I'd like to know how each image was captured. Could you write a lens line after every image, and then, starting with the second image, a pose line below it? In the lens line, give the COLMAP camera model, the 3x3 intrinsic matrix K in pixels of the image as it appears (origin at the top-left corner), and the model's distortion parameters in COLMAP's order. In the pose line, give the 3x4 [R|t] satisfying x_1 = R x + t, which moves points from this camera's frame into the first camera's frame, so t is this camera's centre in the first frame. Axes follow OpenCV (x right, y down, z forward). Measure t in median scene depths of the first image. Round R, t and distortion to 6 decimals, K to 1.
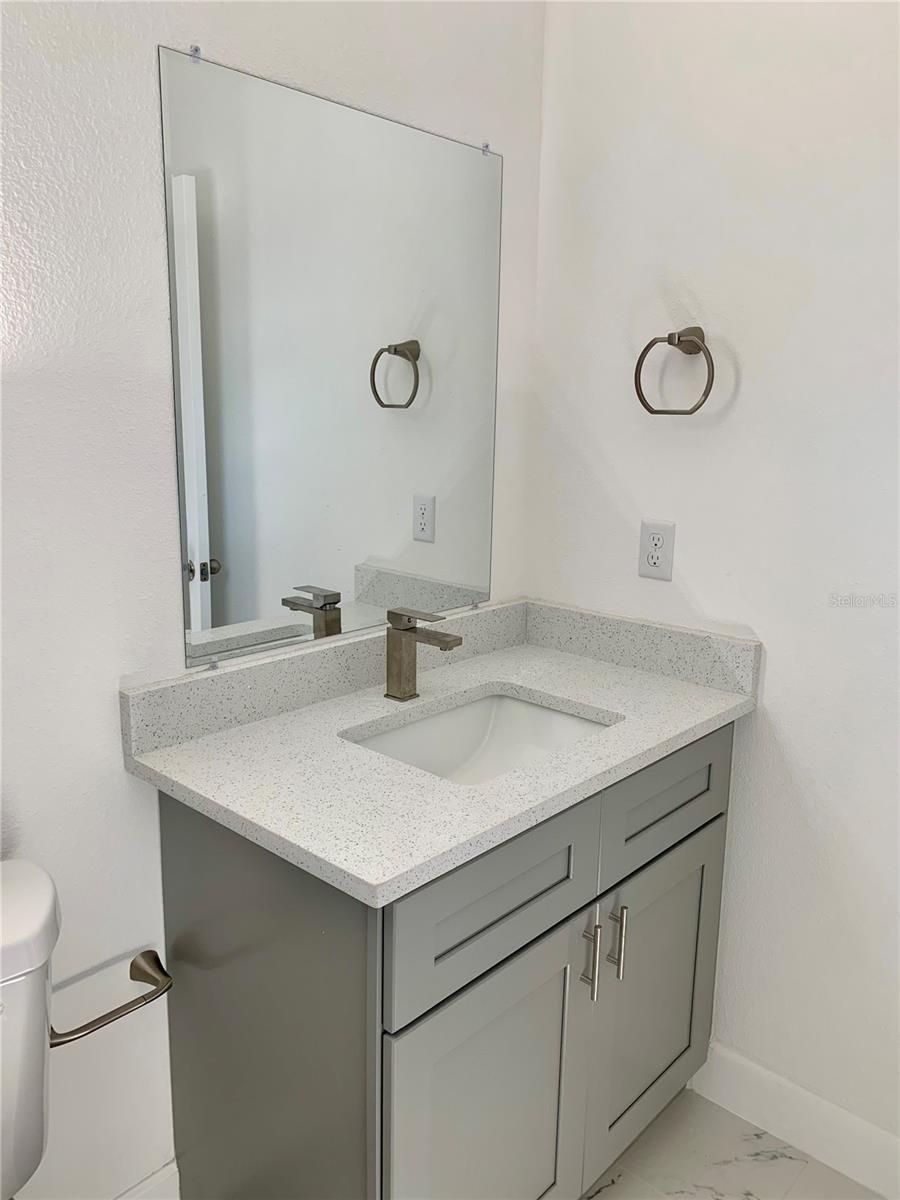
lens RADIAL K [[904.3, 0, 449.2], [0, 904.3, 593.3], [0, 0, 1]] dist [-0.003806, 0.003133]
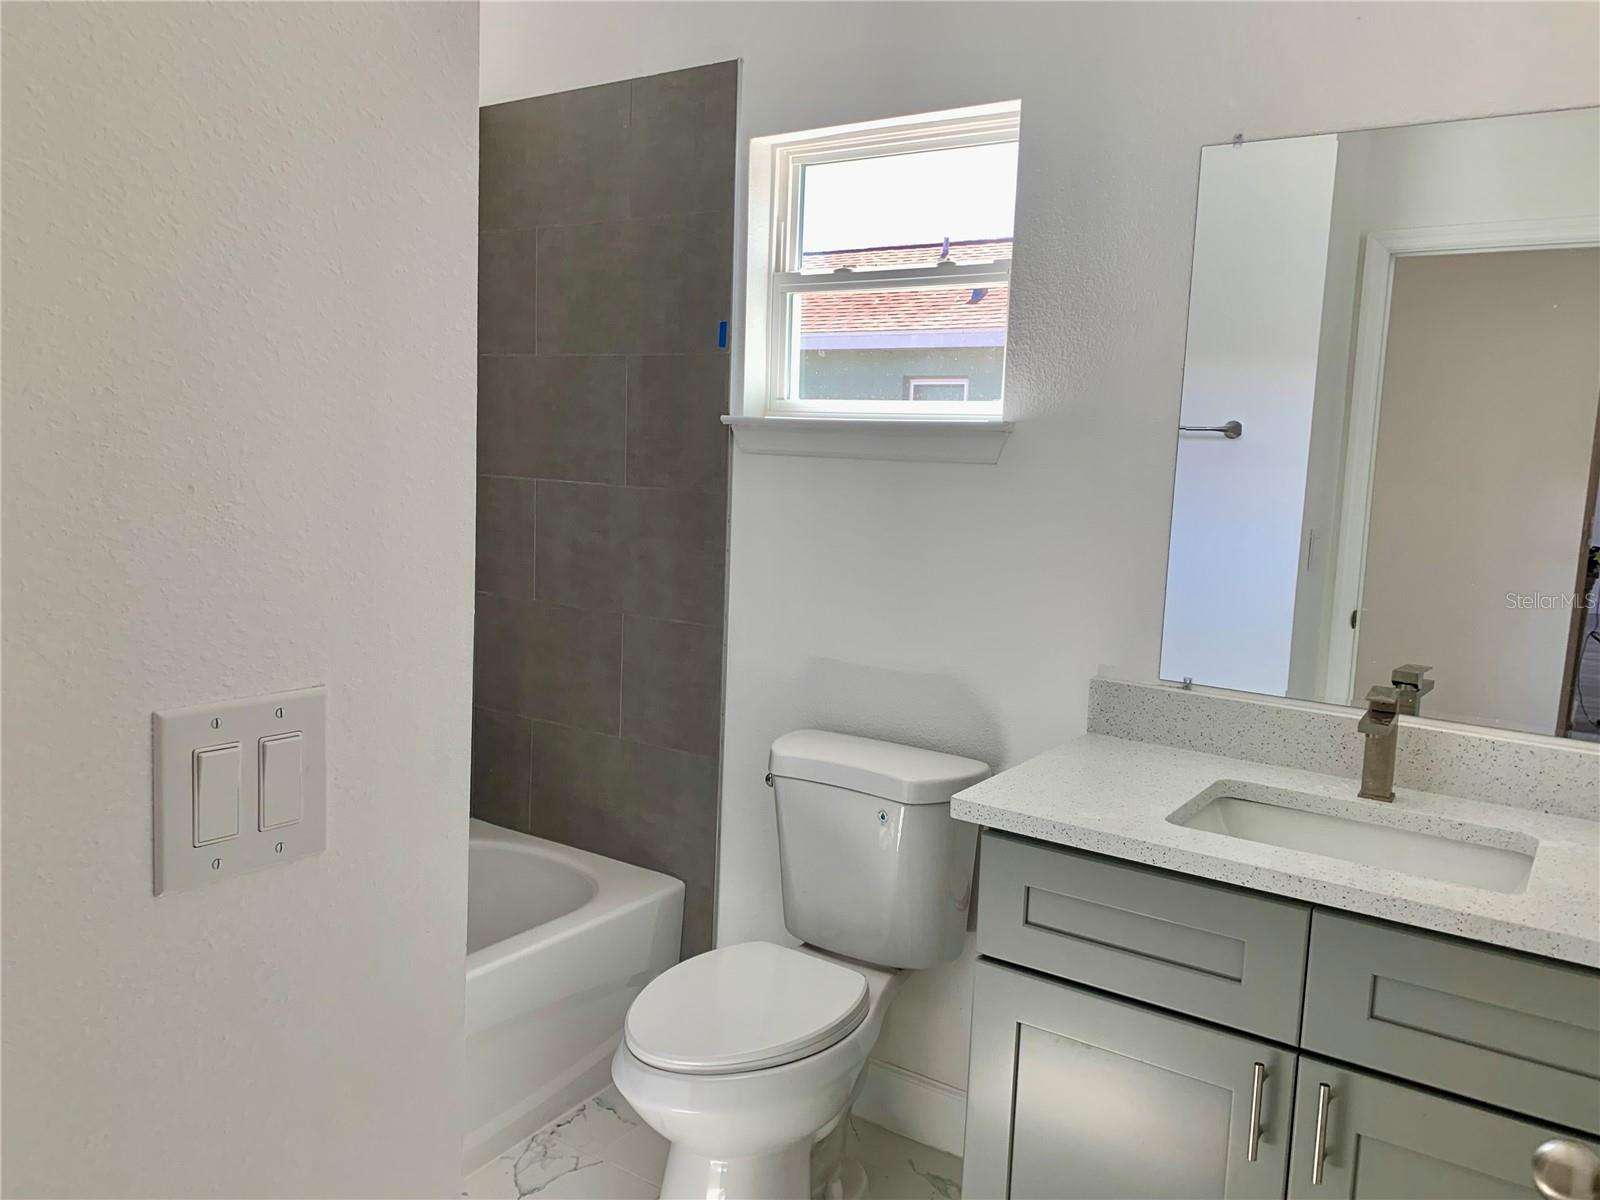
lens RADIAL K [[1205.8, 0, 792.5], [0, 1205.8, 602.0], [0, 0, 1]] dist [-0.003806, 0.003133]
pose [[0.144188, 0.126696, -0.981406, 1.120555], [-0.242761, 0.965991, 0.089040, -0.031598], [0.959311, 0.225408, 0.170042, 0.312320]]
